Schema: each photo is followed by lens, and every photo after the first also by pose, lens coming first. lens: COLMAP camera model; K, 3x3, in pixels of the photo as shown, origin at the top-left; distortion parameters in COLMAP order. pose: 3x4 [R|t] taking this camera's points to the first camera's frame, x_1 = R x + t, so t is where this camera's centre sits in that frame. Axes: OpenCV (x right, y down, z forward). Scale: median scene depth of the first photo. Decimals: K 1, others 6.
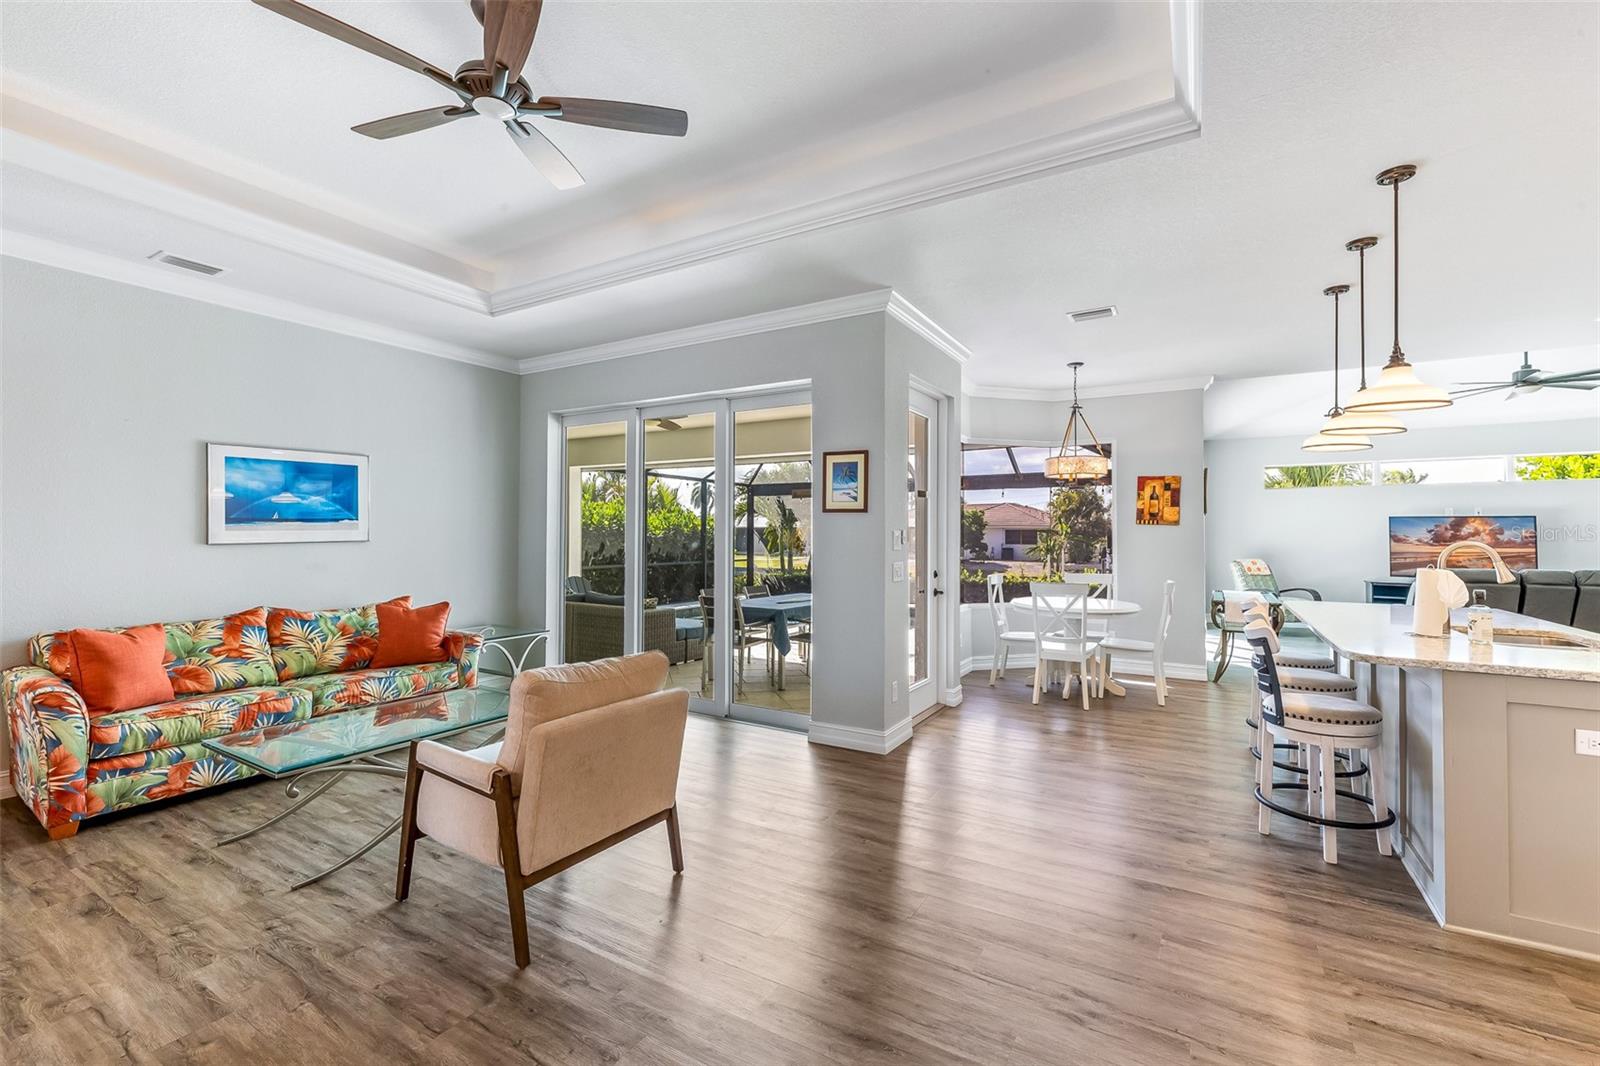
lens RADIAL K [[683.4, 0, 798.1], [0, 683.4, 534.7], [0, 0, 1]] dist [-0.000070, -0.000099]
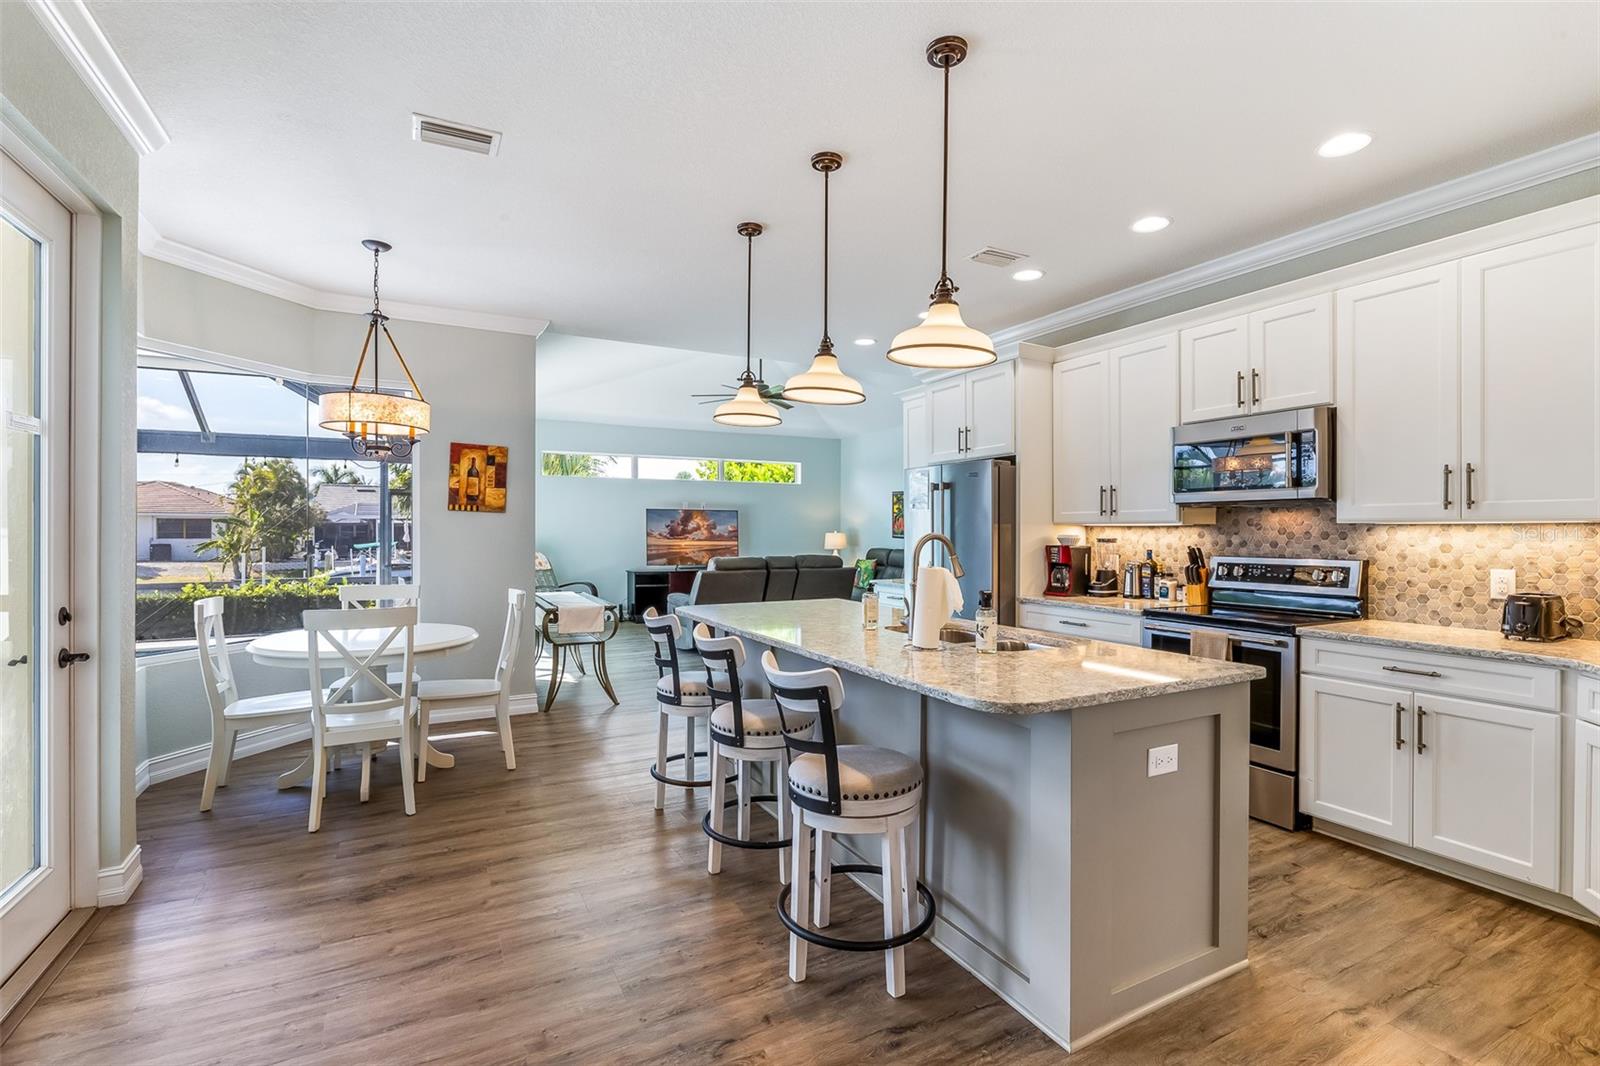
lens RADIAL K [[730.2, 0, 799.7], [0, 730.2, 532.9], [0, 0, 1]] dist [-0.001124, 0.000671]
pose [[0.521550, -0.003331, 0.853214, 0.041693], [-0.003855, 0.999973, 0.006260, 0.002094], [-0.853212, -0.006554, 0.521523, 0.305403]]
